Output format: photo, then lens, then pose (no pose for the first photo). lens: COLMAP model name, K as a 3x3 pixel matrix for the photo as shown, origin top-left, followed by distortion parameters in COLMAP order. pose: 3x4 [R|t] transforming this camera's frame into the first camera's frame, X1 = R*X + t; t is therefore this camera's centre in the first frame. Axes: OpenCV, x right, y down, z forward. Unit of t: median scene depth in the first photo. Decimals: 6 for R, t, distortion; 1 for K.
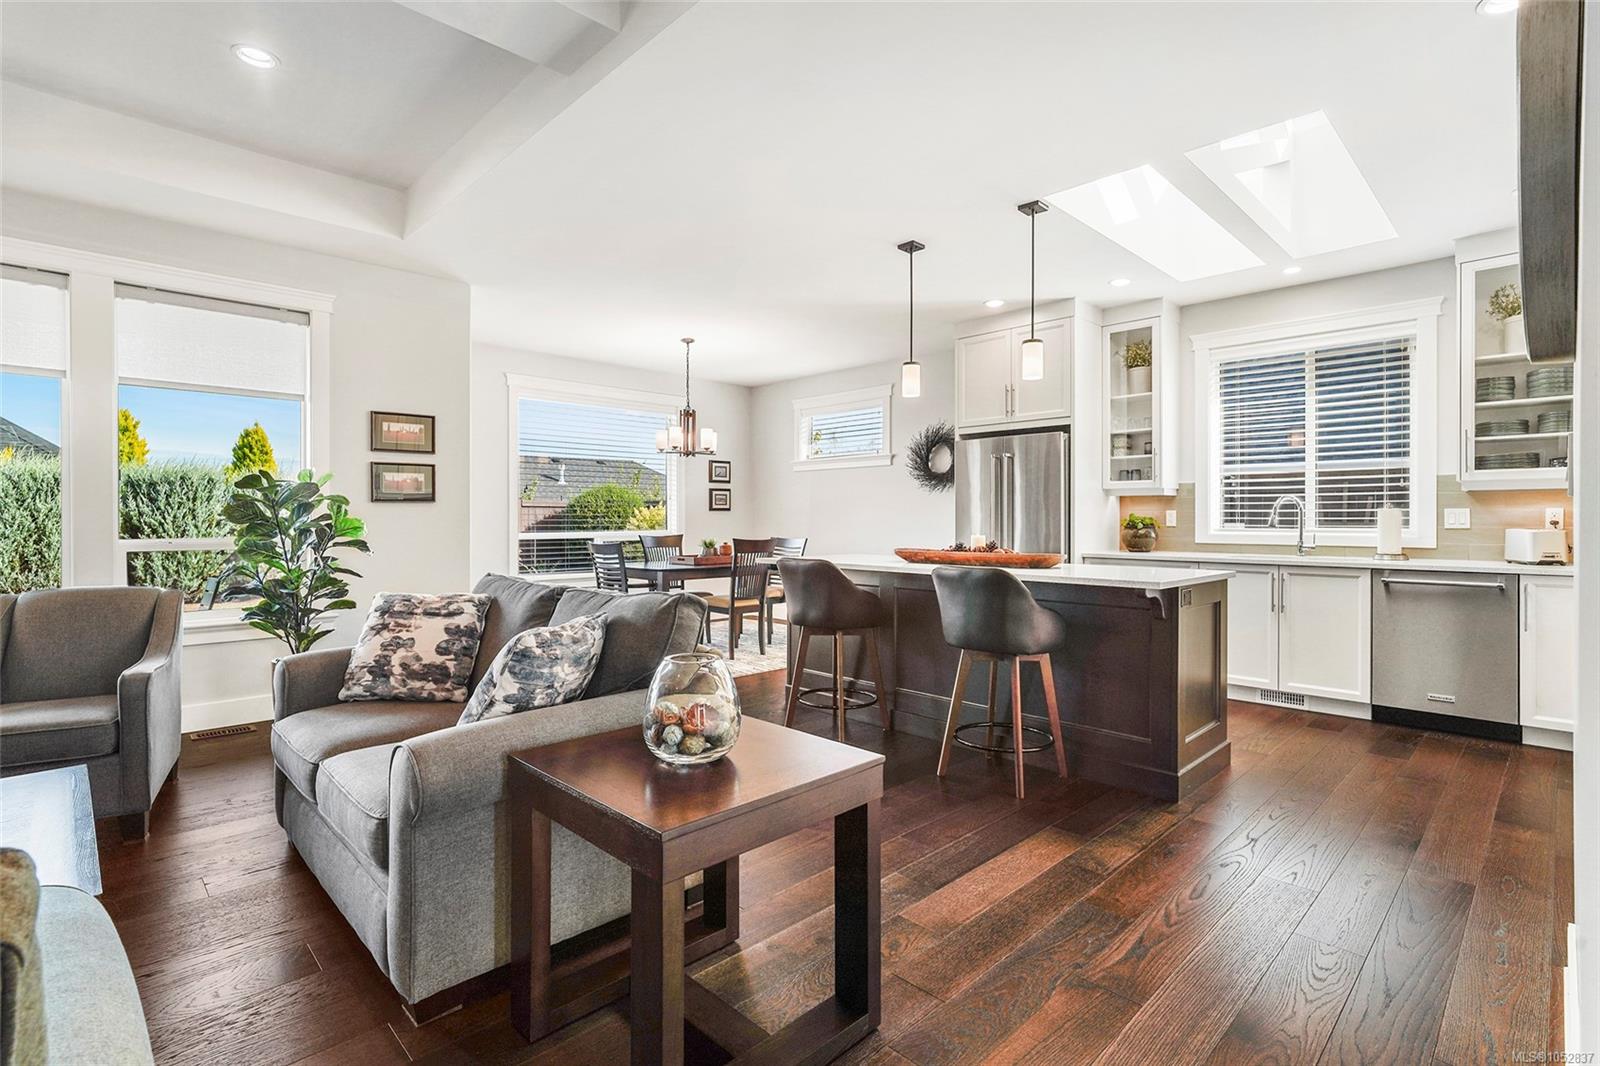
lens RADIAL K [[763.7, 0, 792.5], [0, 763.7, 519.1], [0, 0, 1]] dist [-0.002893, -0.000870]
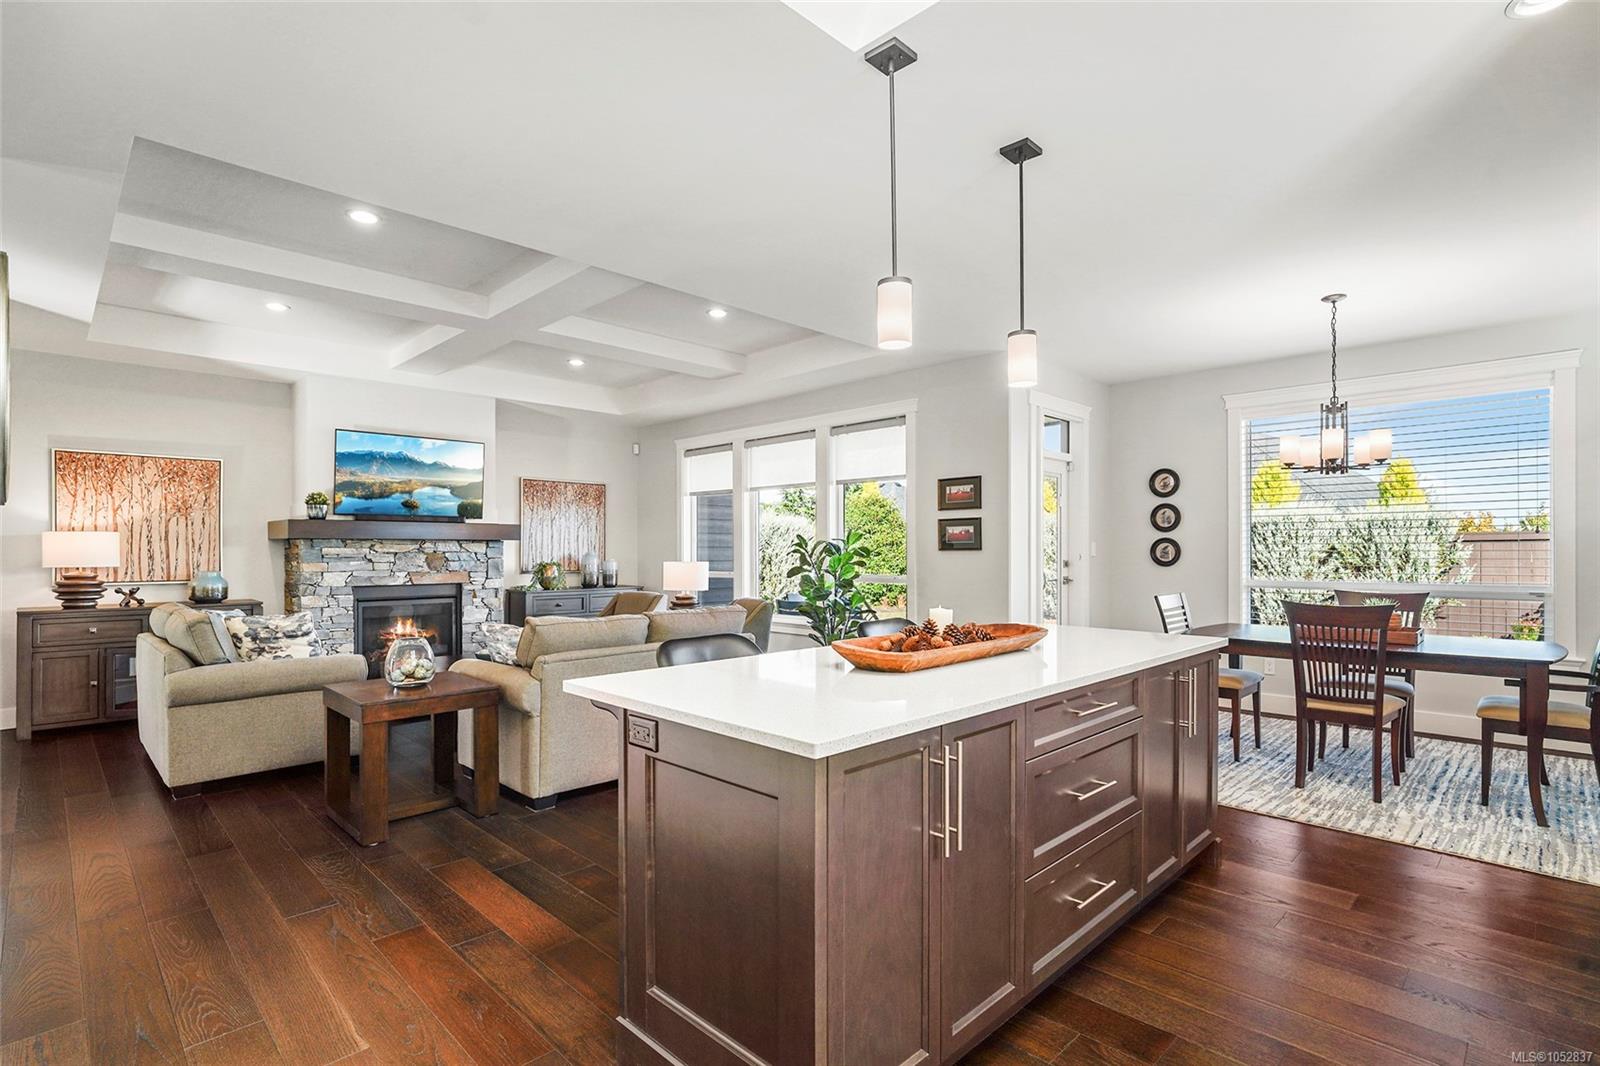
lens RADIAL K [[763.7, 0, 792.8], [0, 763.7, 548.9], [0, 0, 1]] dist [-0.002893, -0.000870]
pose [[0.009771, -0.002543, -0.999949, 0.709626], [0.000943, 0.999996, -0.002534, -0.021381], [0.999952, -0.000919, 0.009773, 0.723776]]
